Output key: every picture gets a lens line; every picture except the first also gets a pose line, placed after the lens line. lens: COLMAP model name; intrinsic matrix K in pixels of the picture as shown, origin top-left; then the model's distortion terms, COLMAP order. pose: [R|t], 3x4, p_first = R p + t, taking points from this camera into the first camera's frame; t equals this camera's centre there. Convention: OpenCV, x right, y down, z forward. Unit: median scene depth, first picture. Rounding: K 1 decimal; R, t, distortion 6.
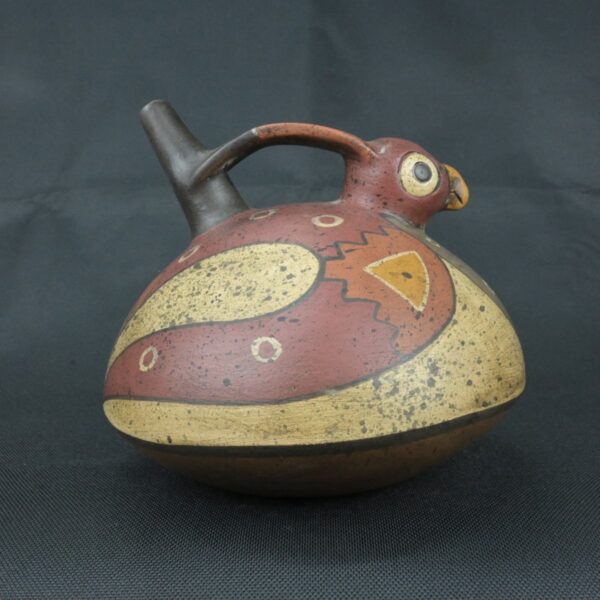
lens RADIAL K [[620.6, 0, 300.0], [0, 620.6, 300.0], [0, 0, 1]] dist [0.007862, -0.006954]
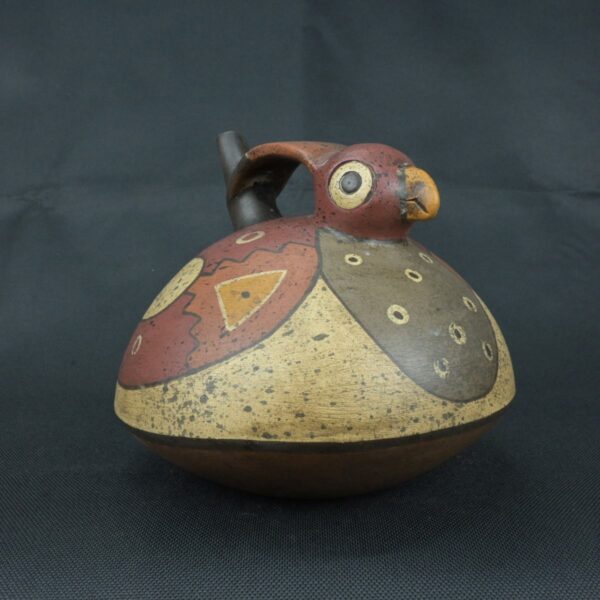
lens RADIAL K [[620.6, 0, 300.0], [0, 620.6, 300.0], [0, 0, 1]] dist [0.007862, -0.006954]
pose [[0.639300, 0.088907, -0.763801, 1.052525], [-0.057649, 0.996040, 0.067687, -0.109787], [0.766793, 0.000760, 0.641893, 0.425170]]
